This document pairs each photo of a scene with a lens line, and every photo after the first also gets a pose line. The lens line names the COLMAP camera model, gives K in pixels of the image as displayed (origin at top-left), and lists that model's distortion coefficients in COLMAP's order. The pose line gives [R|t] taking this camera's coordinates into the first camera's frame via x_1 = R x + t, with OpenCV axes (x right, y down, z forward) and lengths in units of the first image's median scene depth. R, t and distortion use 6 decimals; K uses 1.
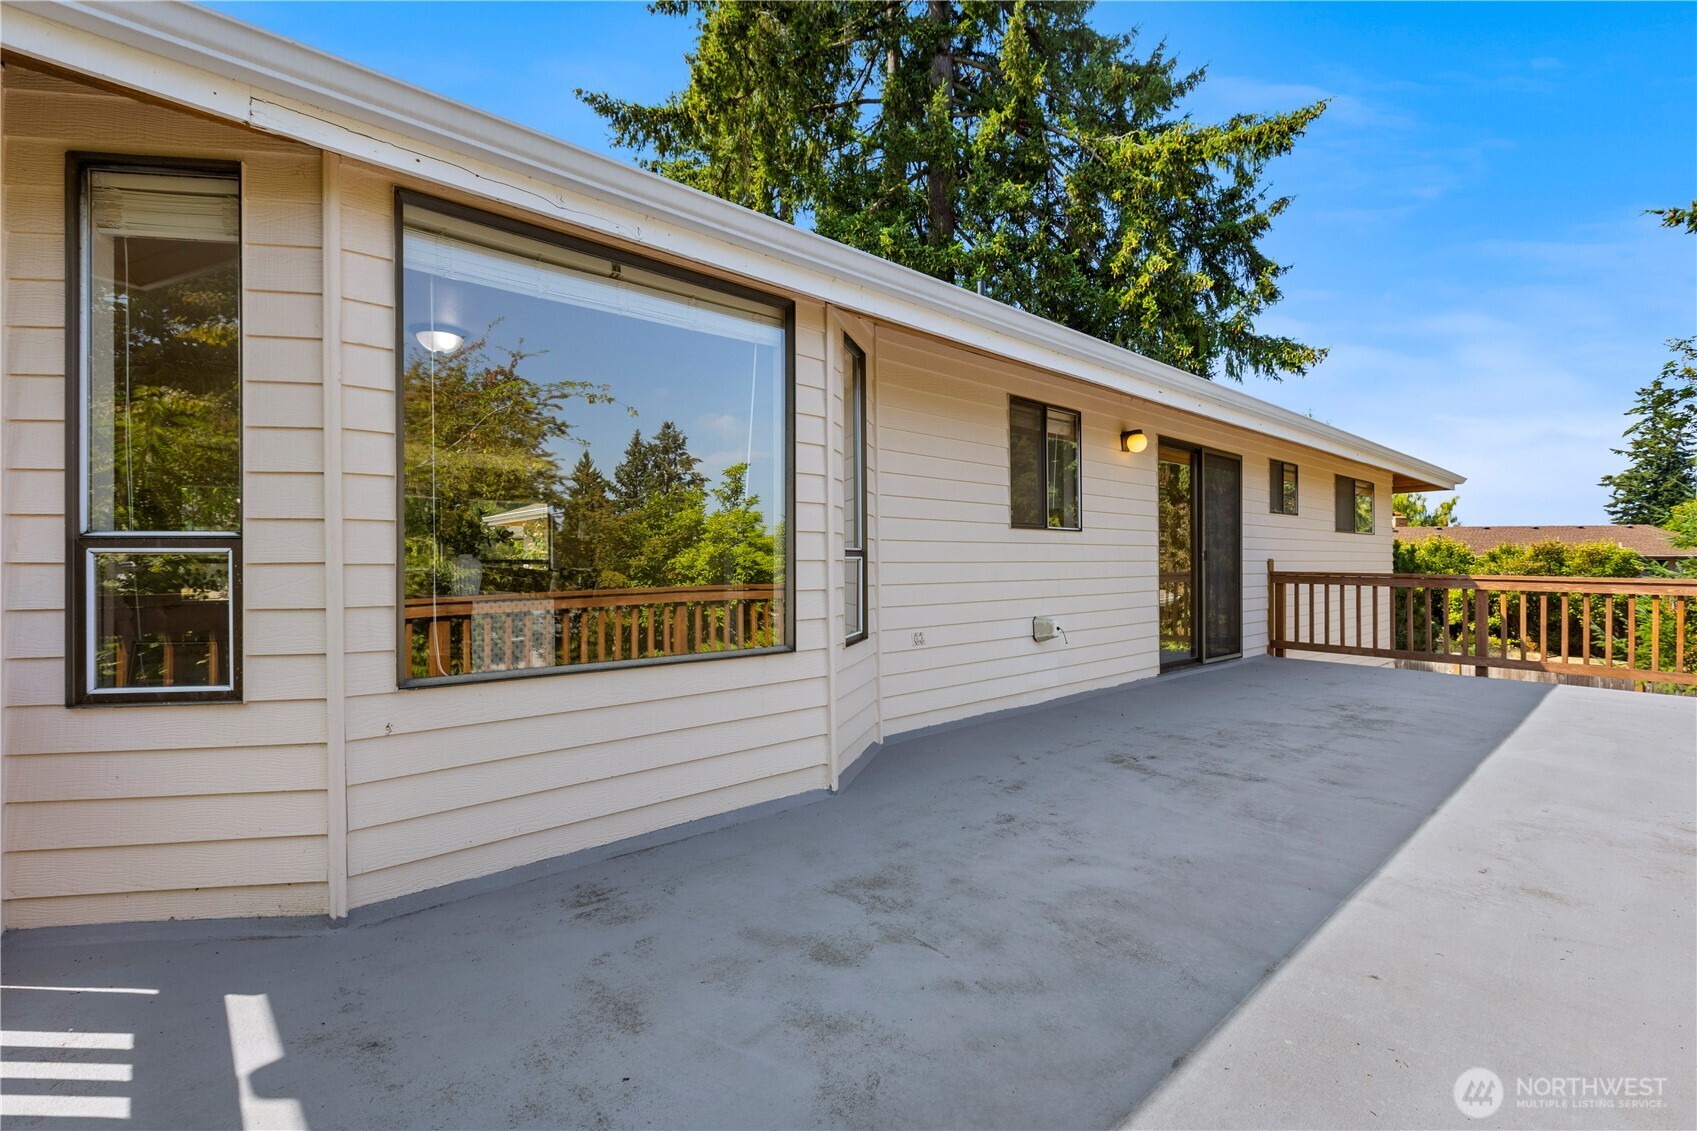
lens RADIAL K [[770.2, 0, 839.5], [0, 770.2, 561.9], [0, 0, 1]] dist [-0.000585, 0.000053]
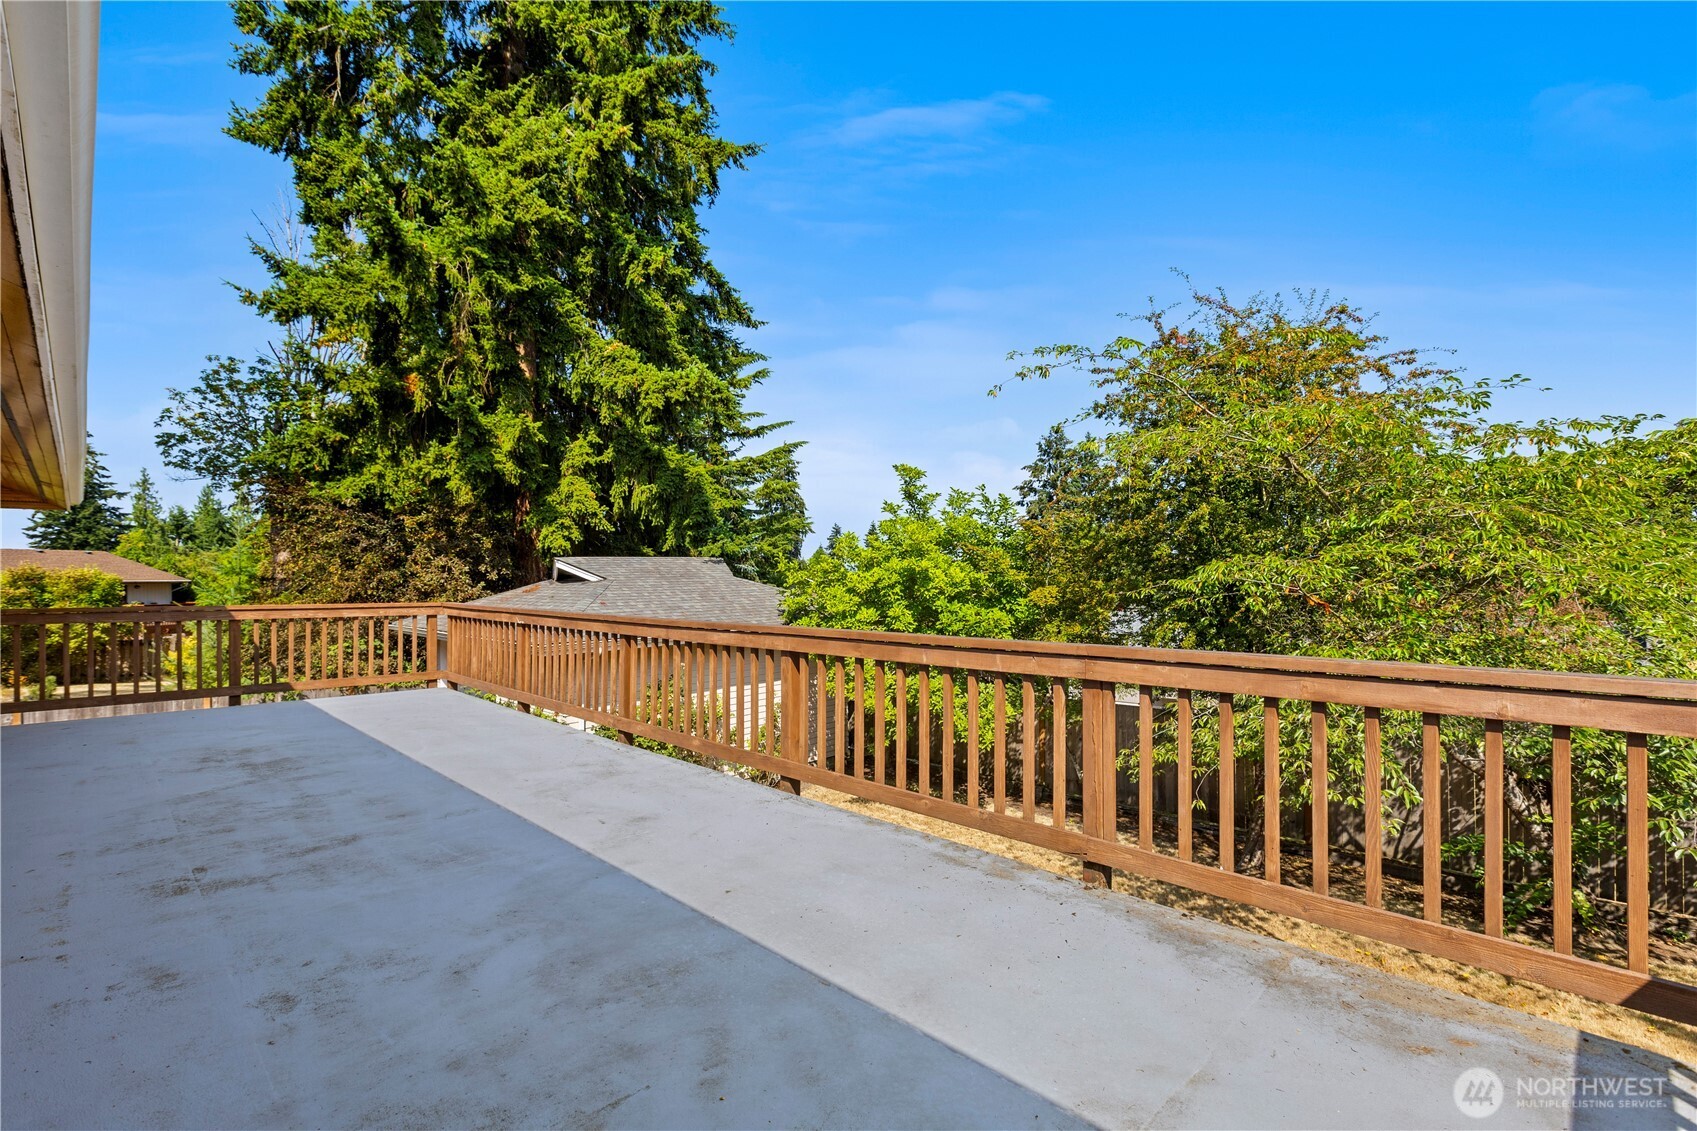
lens RADIAL K [[755.7, 0, 848.5], [0, 755.7, 570.3], [0, 0, 1]] dist [-0.000368, -0.000508]
pose [[-0.057636, 0.010290, 0.998285, -0.092709], [0.010277, 0.999900, -0.009713, -0.005181], [-0.998285, 0.009699, -0.057736, 0.109316]]
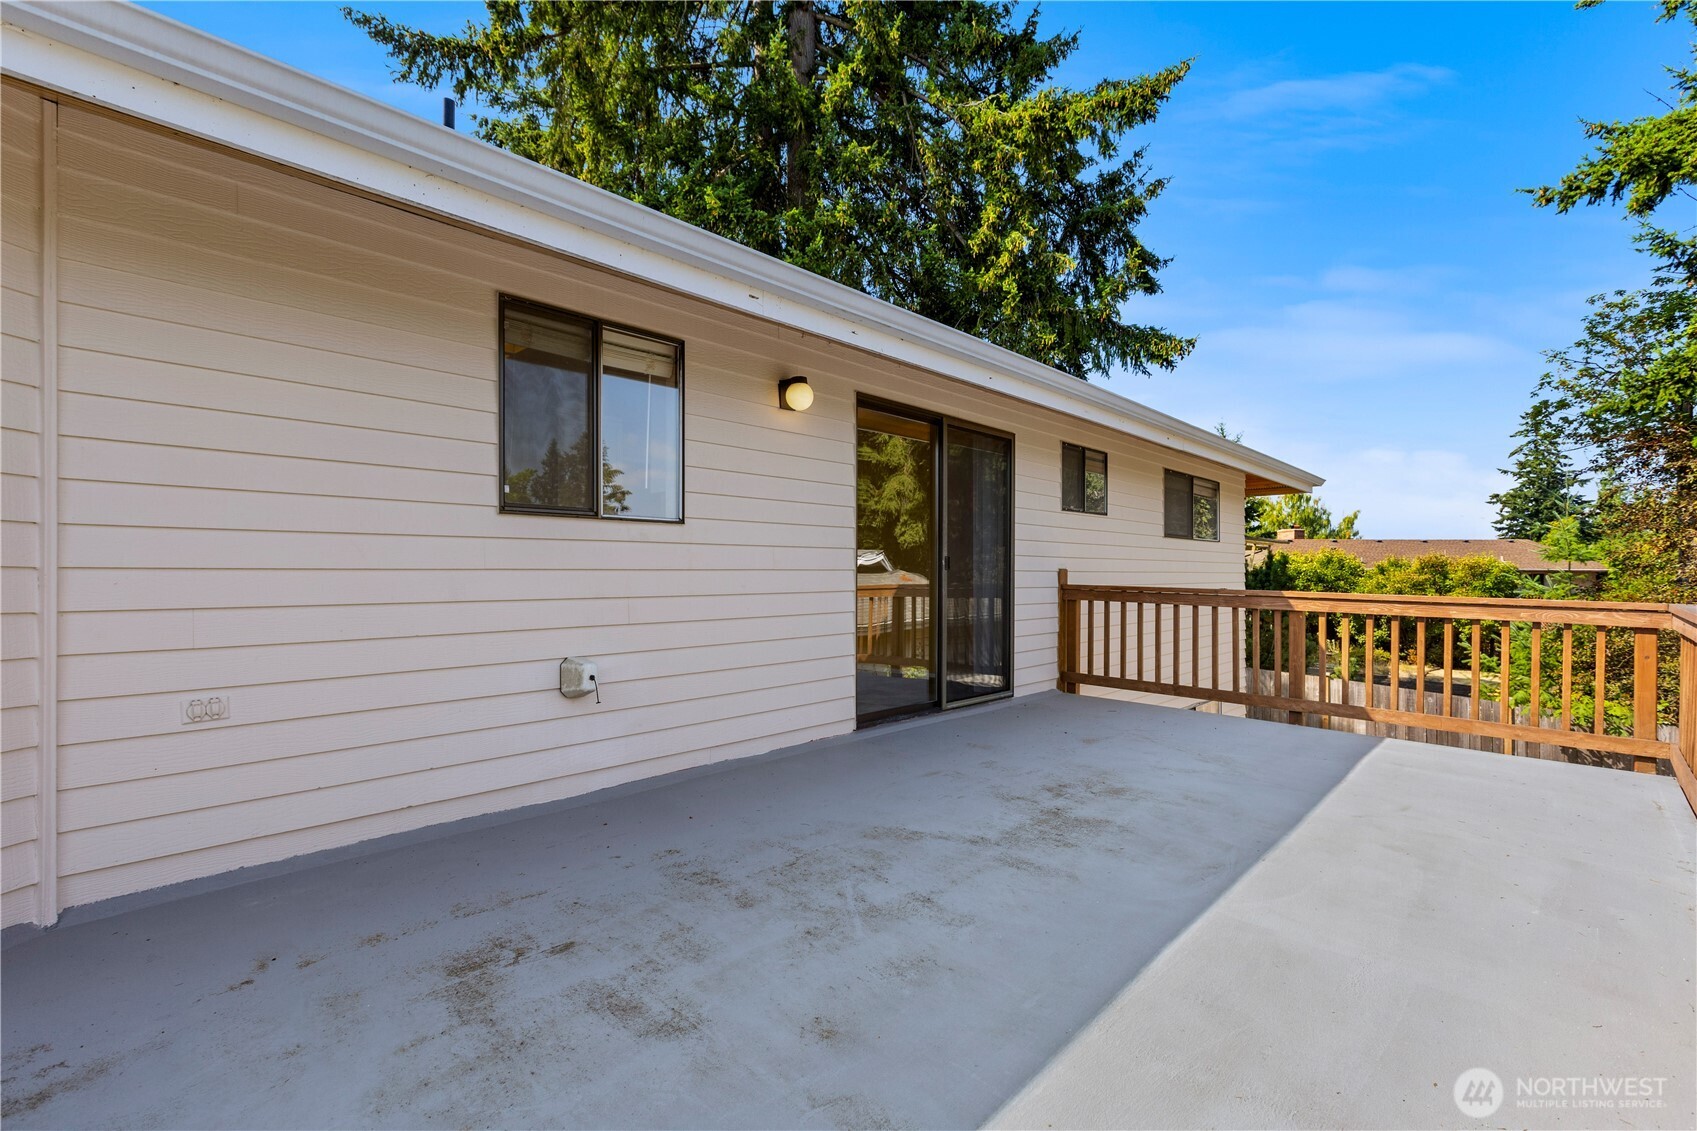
lens RADIAL K [[762.2, 0, 842.9], [0, 762.2, 571.6], [0, 0, 1]] dist [0.000047, -0.000018]
pose [[0.997132, 0.006887, 0.075372, 0.144450], [-0.007000, 0.999975, 0.001243, -0.000270], [-0.075362, -0.001767, 0.997155, 0.124291]]
